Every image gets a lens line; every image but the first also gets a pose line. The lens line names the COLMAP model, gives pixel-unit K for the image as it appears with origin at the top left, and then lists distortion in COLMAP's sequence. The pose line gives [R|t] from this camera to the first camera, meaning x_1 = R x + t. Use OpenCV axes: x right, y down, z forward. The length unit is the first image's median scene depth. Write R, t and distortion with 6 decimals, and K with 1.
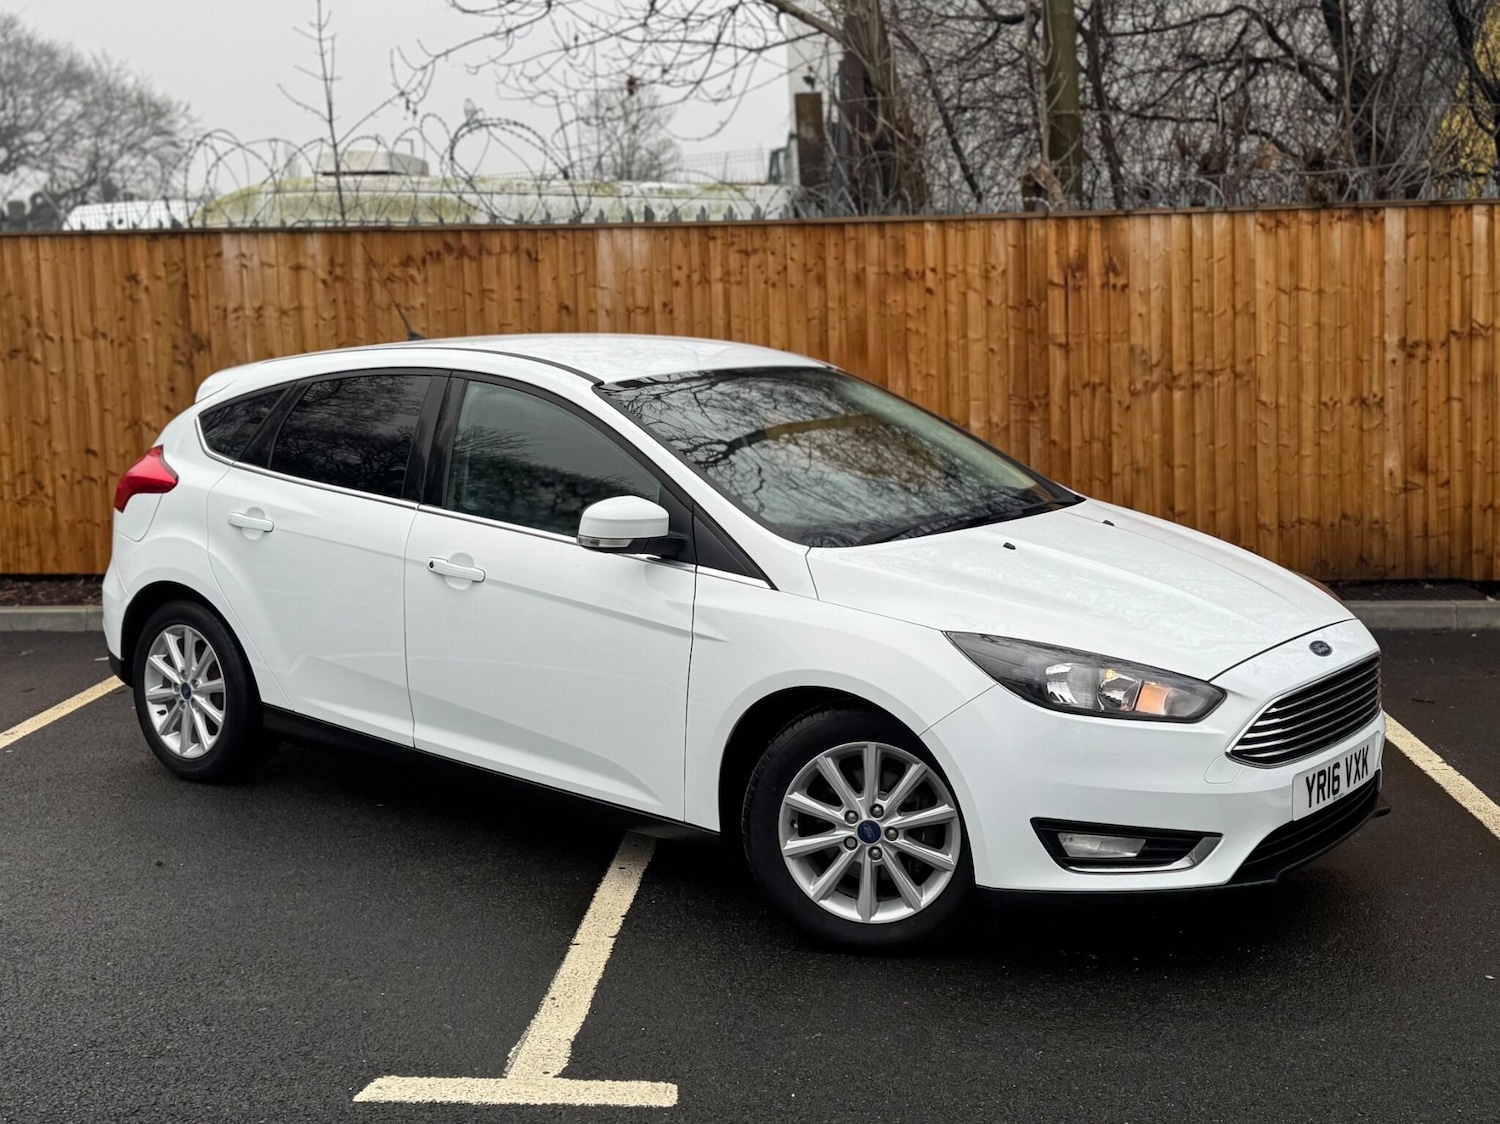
lens RADIAL K [[1794.6, 0, 769.9], [0, 1794.6, 481.5], [0, 0, 1]] dist [0.189965, -0.412166]
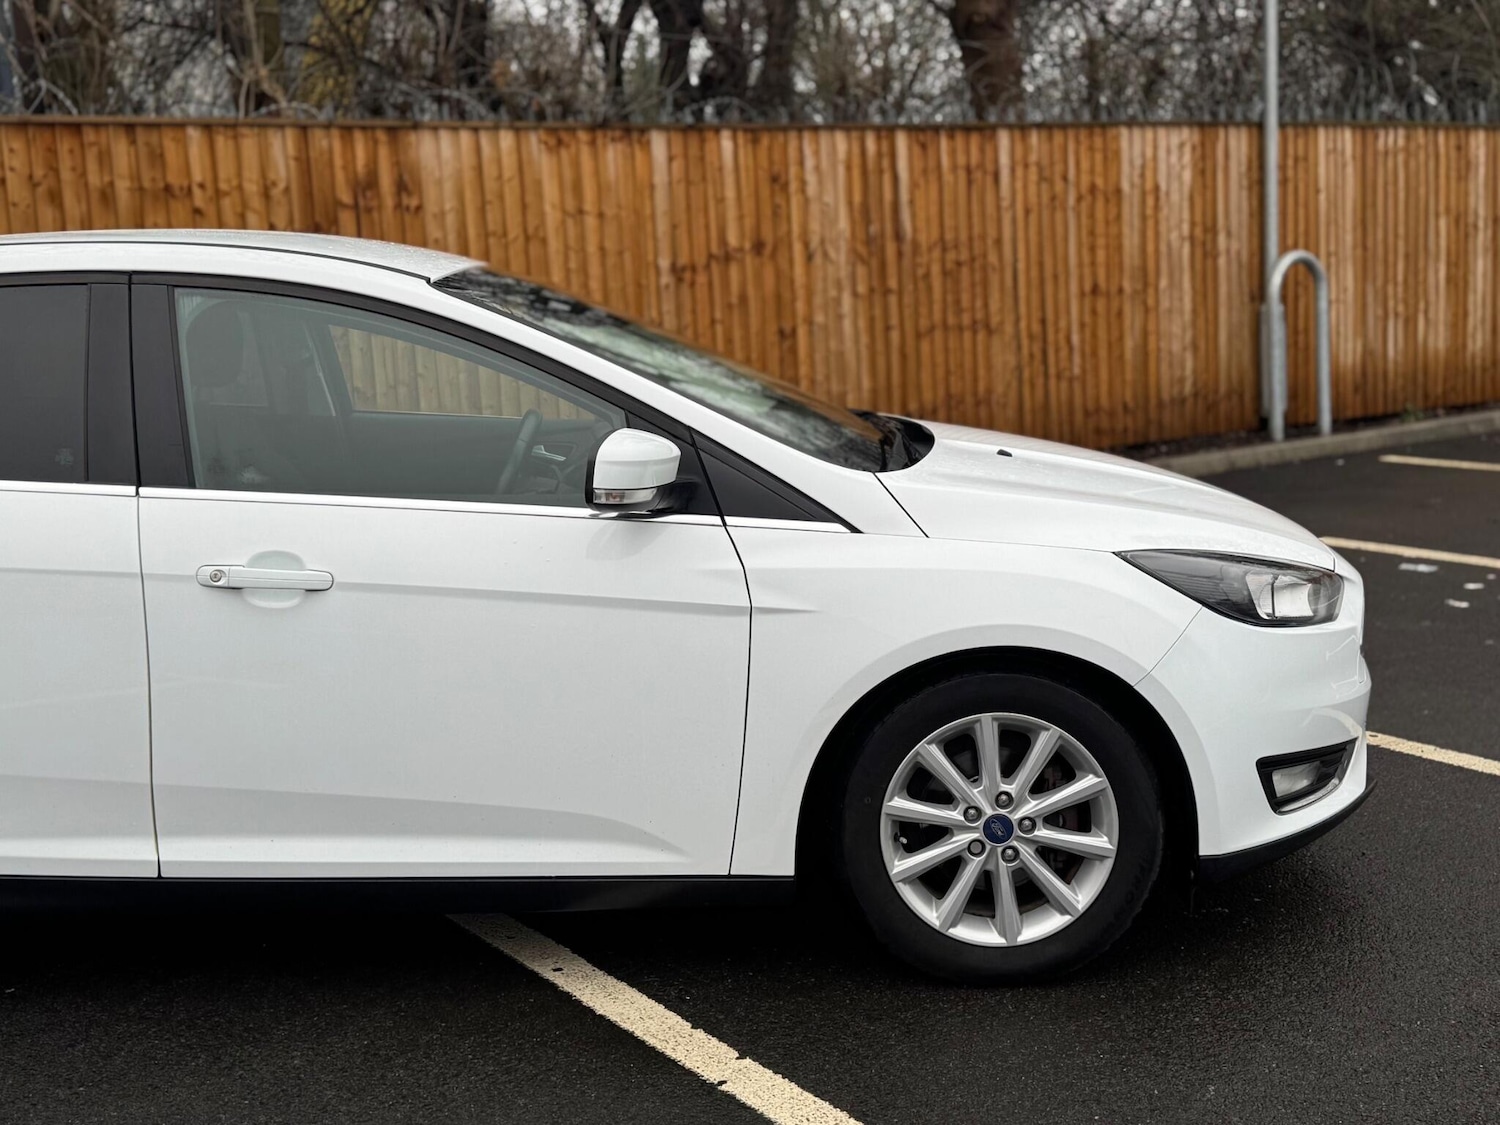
lens RADIAL K [[1777.7, 0, 710.7], [0, 1777.7, 457.4], [0, 0, 1]] dist [0.183498, -0.378919]
pose [[0.775268, -0.087320, 0.625568, -0.253004], [0.089056, 0.995616, 0.028605, 0.001369], [-0.625323, 0.033534, 0.779645, 0.232456]]
